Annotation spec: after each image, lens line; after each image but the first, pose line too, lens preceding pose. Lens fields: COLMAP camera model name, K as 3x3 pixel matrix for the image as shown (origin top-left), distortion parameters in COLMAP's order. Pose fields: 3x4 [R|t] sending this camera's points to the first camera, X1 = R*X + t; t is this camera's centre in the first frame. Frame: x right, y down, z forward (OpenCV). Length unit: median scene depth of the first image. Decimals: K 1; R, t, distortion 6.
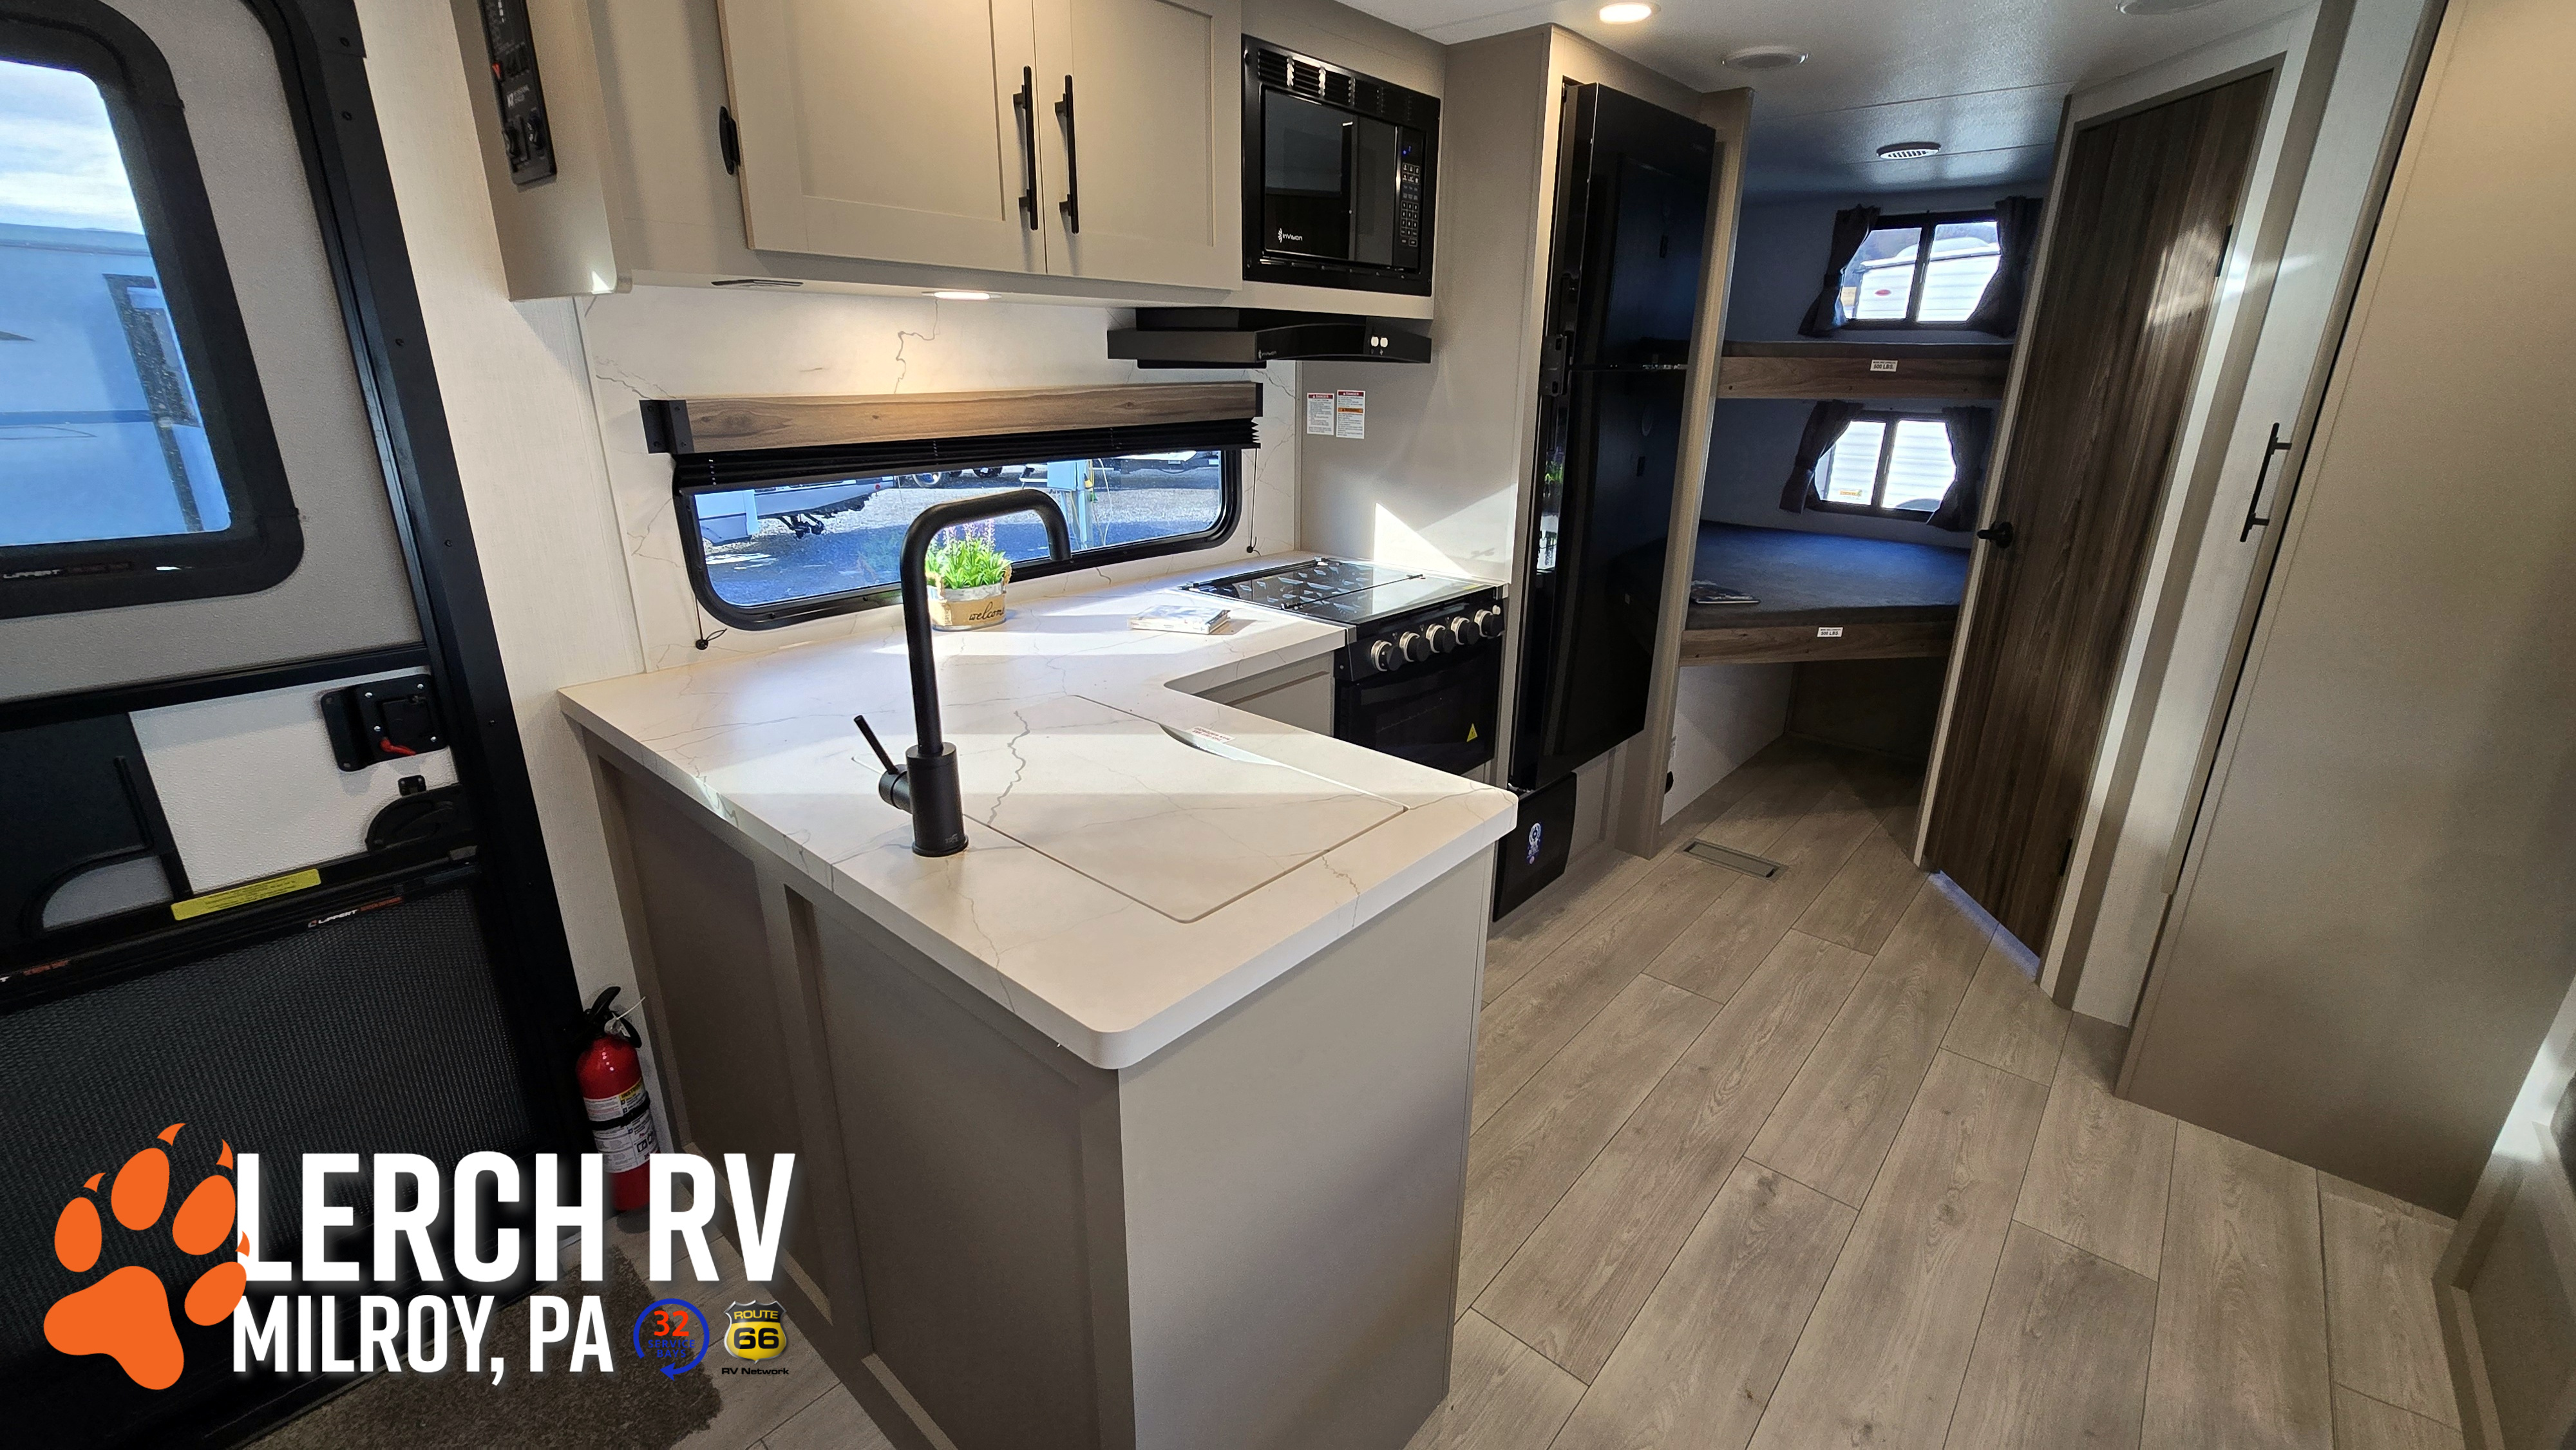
lens RADIAL K [[1050.9, 0, 1293.3], [0, 1050.9, 706.3], [0, 0, 1]] dist [-0.001992, 0.001342]
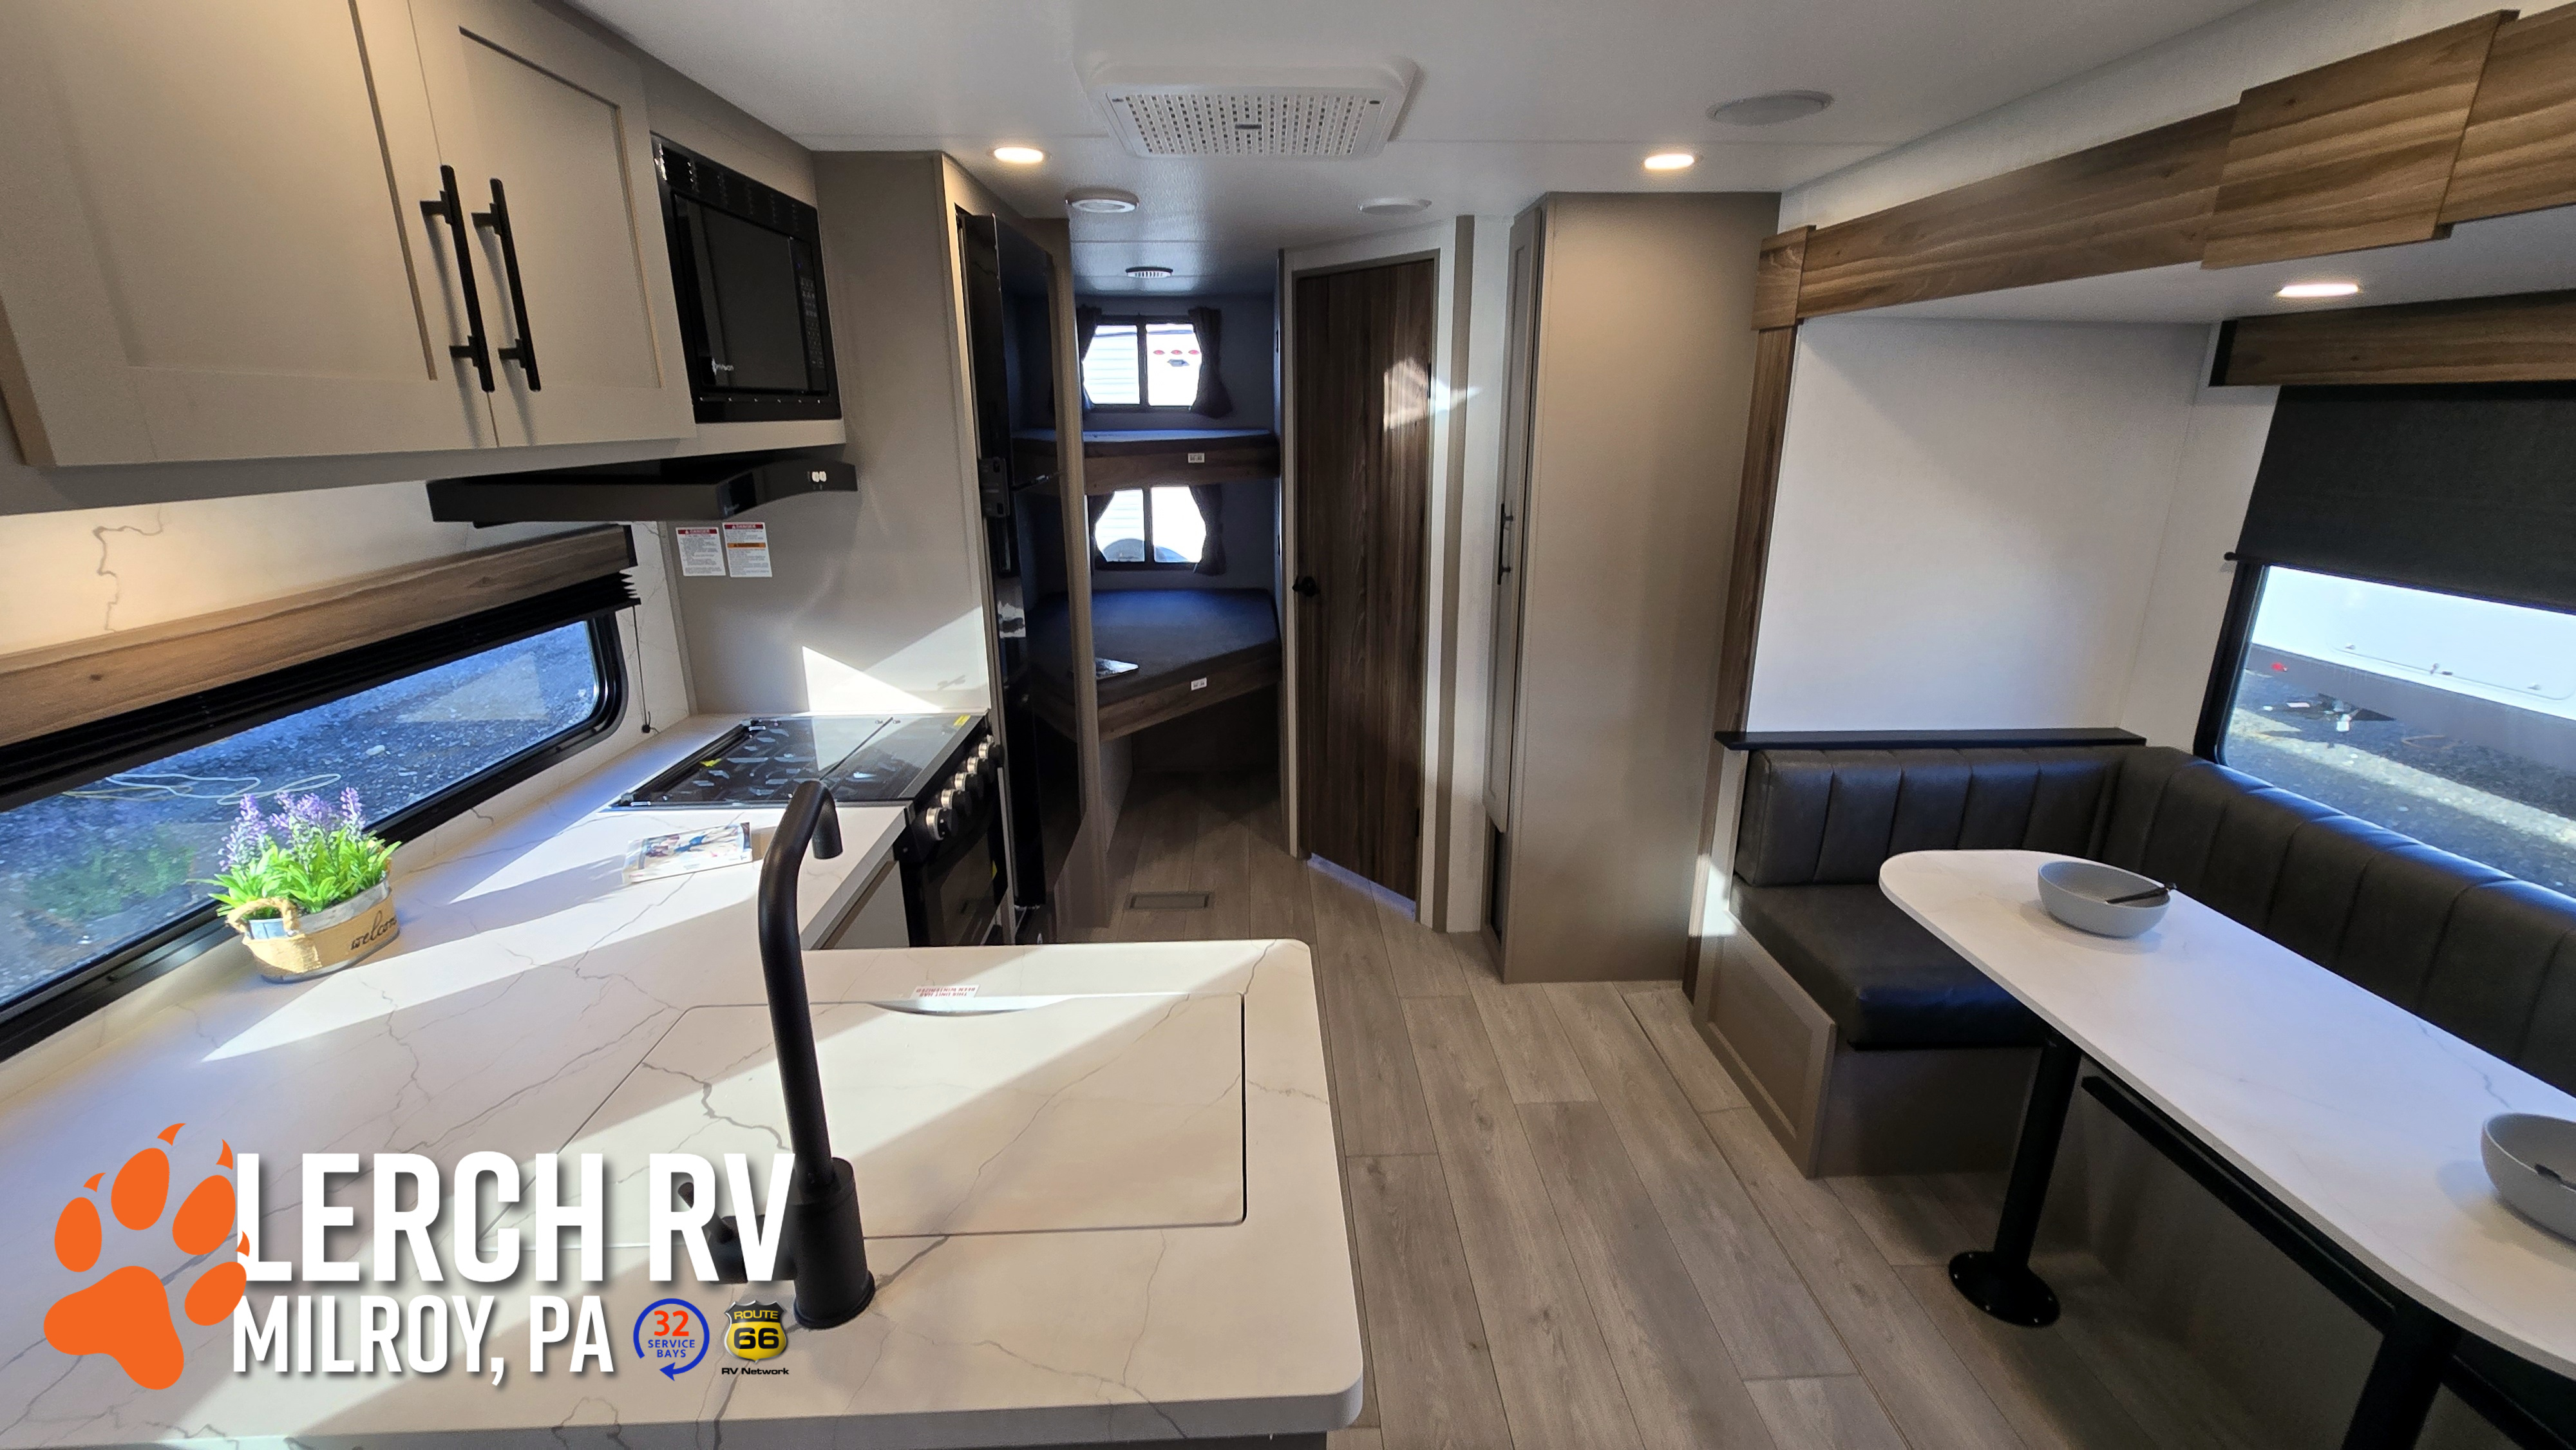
lens RADIAL K [[1050.9, 0, 1288.8], [0, 1050.9, 706.7], [0, 0, 1]] dist [-0.001992, 0.001342]
pose [[0.724919, -0.203741, 0.658014, -0.278148], [0.229115, 0.972185, 0.048606, -0.123874], [-0.649614, 0.115525, 0.751436, 0.117000]]
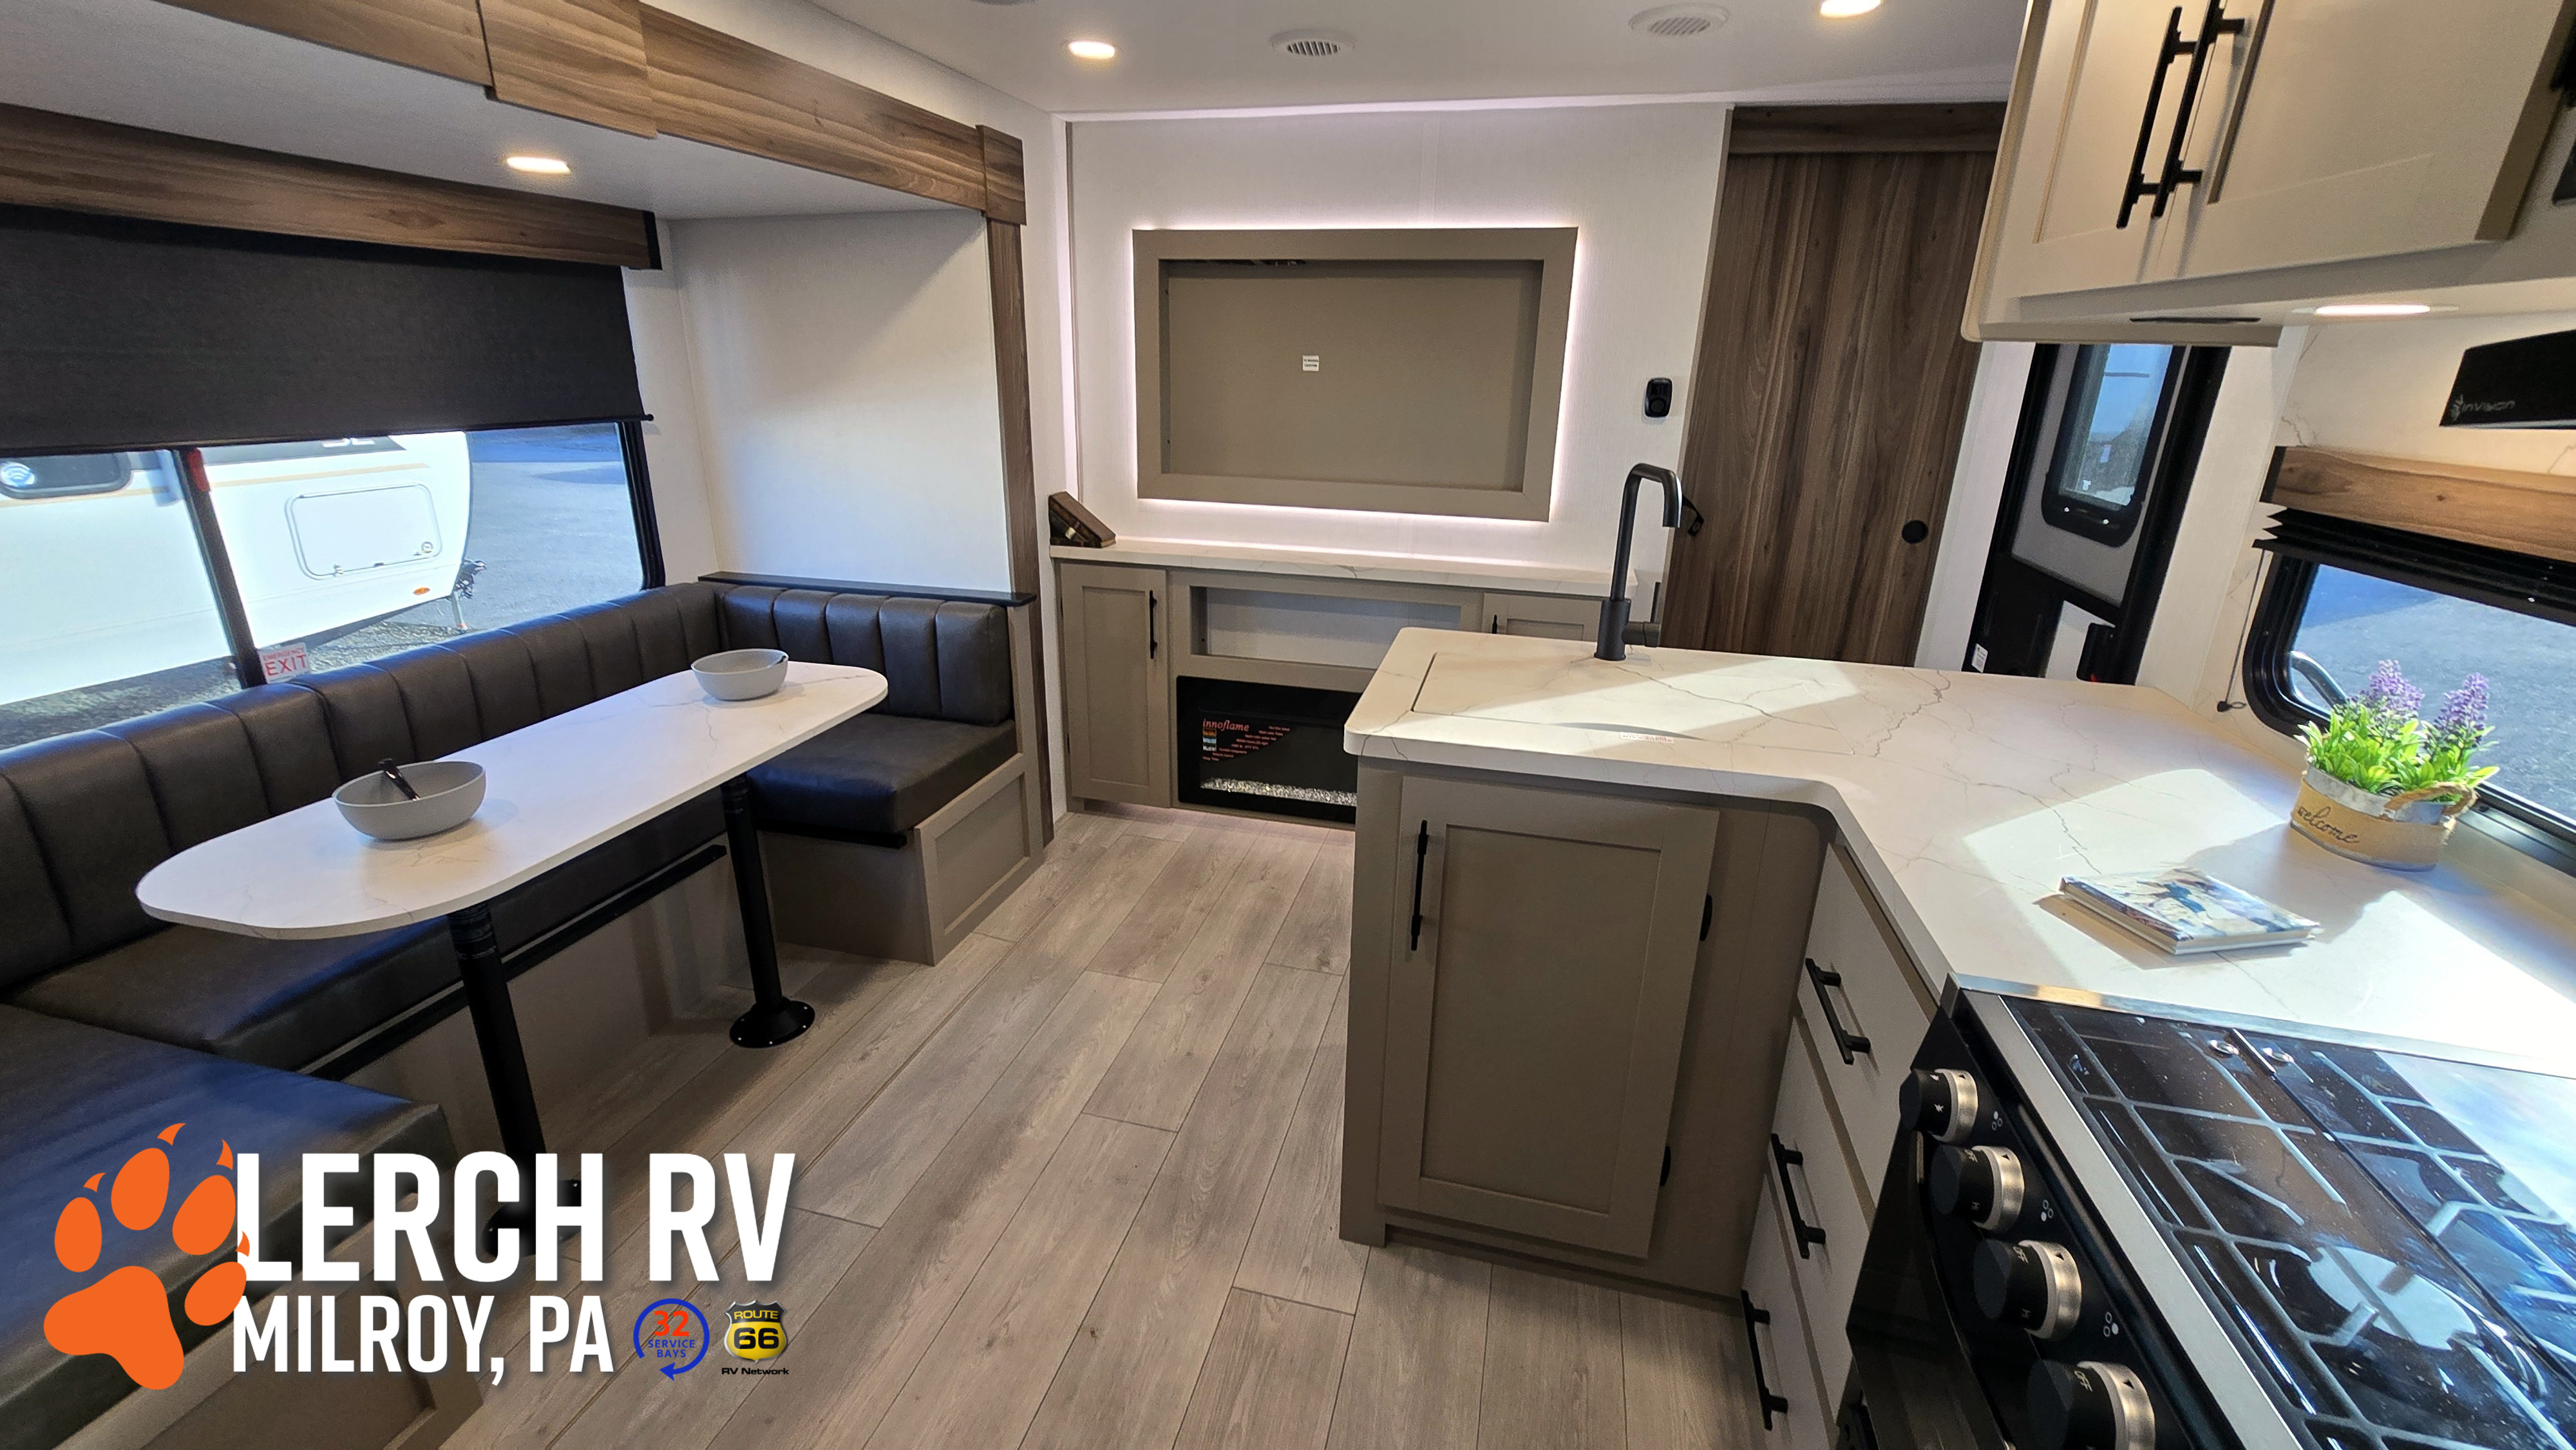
lens RADIAL K [[1050.9, 0, 1283.8], [0, 1050.9, 704.8], [0, 0, 1]] dist [-0.001992, 0.001342]
pose [[-0.890778, 0.116767, -0.439181, 0.507747], [-0.172853, 0.806725, 0.565080, -0.382782], [0.420281, 0.579275, -0.698430, 1.127326]]
